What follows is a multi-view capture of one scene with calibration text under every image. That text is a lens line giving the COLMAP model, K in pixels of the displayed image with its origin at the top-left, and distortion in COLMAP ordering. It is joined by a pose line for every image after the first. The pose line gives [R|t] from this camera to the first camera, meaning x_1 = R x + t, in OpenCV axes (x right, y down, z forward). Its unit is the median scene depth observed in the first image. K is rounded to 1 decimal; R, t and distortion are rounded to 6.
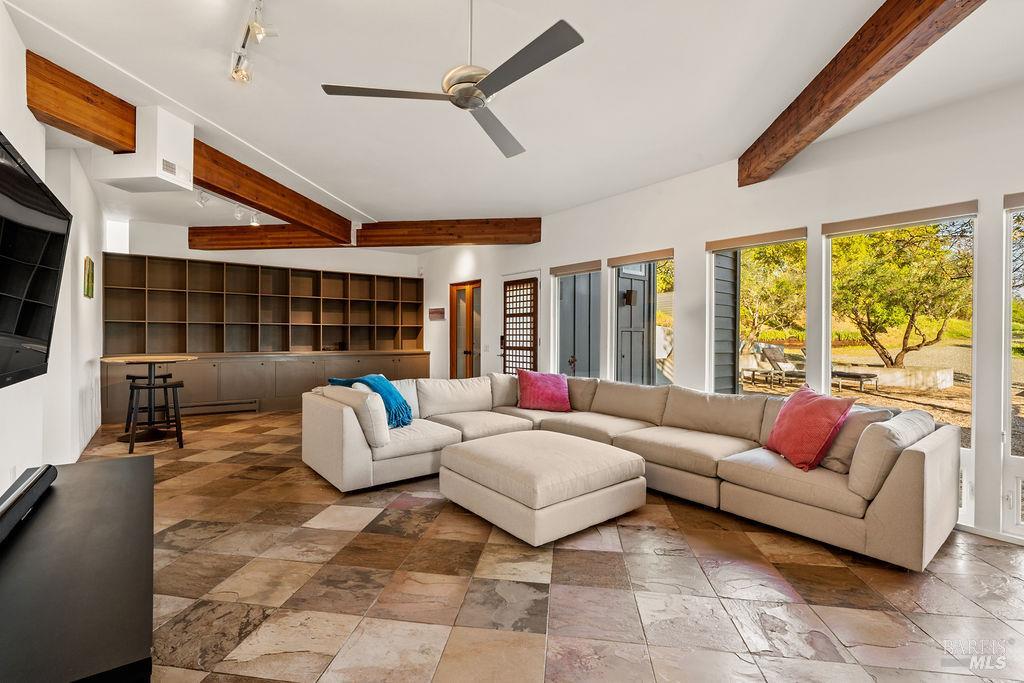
lens RADIAL K [[476.2, 0, 512.0], [0, 476.2, 341.5], [0, 0, 1]] dist [0.027938, -0.000088]
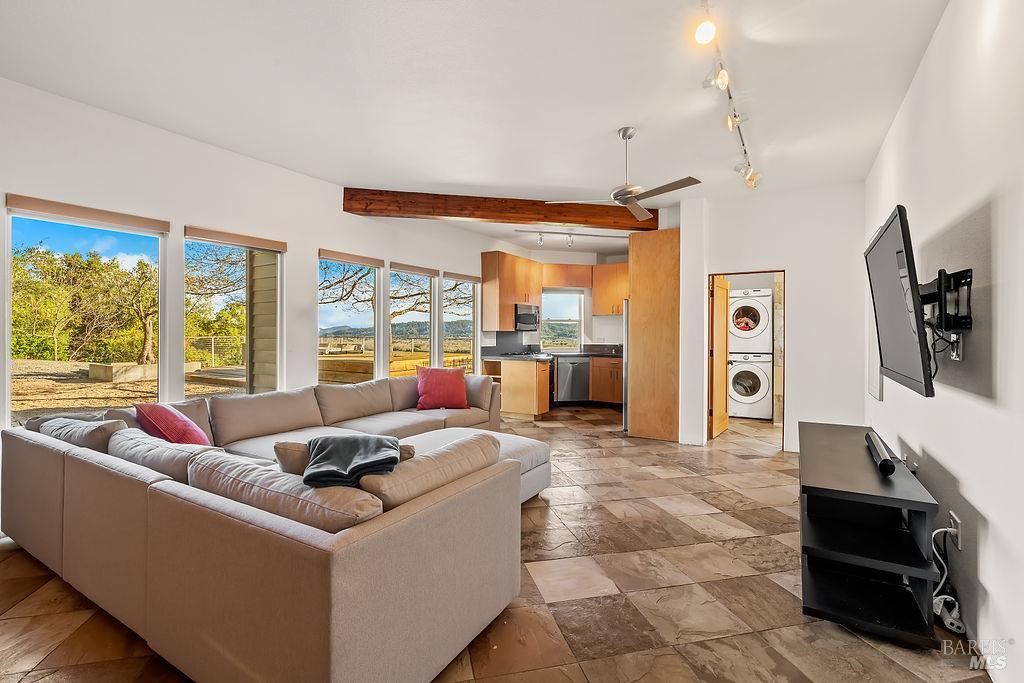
lens RADIAL K [[476.2, 0, 512.0], [0, 476.2, 341.5], [0, 0, 1]] dist [0.027938, -0.000088]
pose [[-0.380189, -0.023234, 0.924617, -1.374300], [0.011411, 0.999491, 0.029808, -0.051664], [-0.924838, 0.021883, -0.379730, 1.850123]]
